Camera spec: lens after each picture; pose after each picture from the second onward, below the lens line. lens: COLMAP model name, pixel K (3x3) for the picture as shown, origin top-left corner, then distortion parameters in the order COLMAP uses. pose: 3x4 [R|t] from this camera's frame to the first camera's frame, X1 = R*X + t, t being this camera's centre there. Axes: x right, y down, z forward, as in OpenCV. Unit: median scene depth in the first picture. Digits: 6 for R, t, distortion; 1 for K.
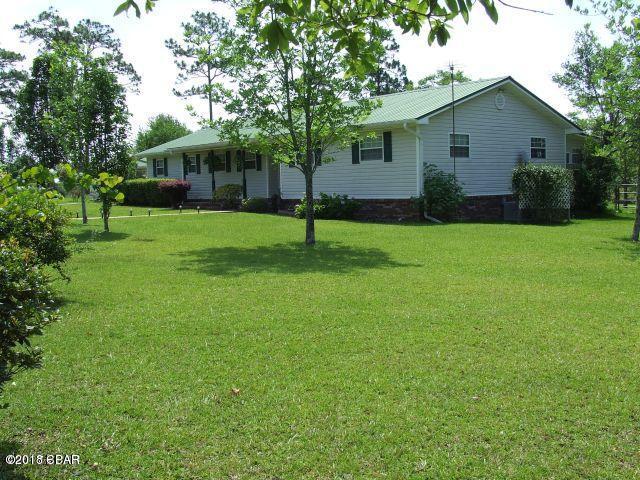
lens RADIAL K [[714.2, 0, 320.0], [0, 714.2, 240.0], [0, 0, 1]] dist [-0.009010, 0.008699]
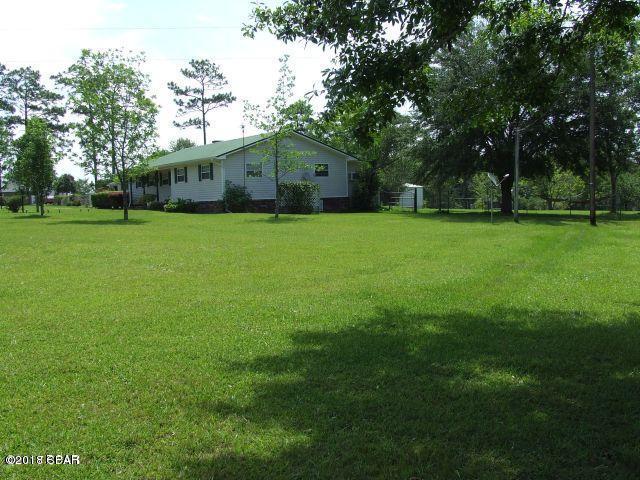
lens RADIAL K [[714.2, 0, 320.0], [0, 714.2, 240.0], [0, 0, 1]] dist [-0.009010, 0.008699]
pose [[0.996013, 0.000751, -0.089209, 0.166623], [-0.002500, 0.999807, -0.019496, 0.023479], [0.089177, 0.019642, 0.995822, -0.235619]]
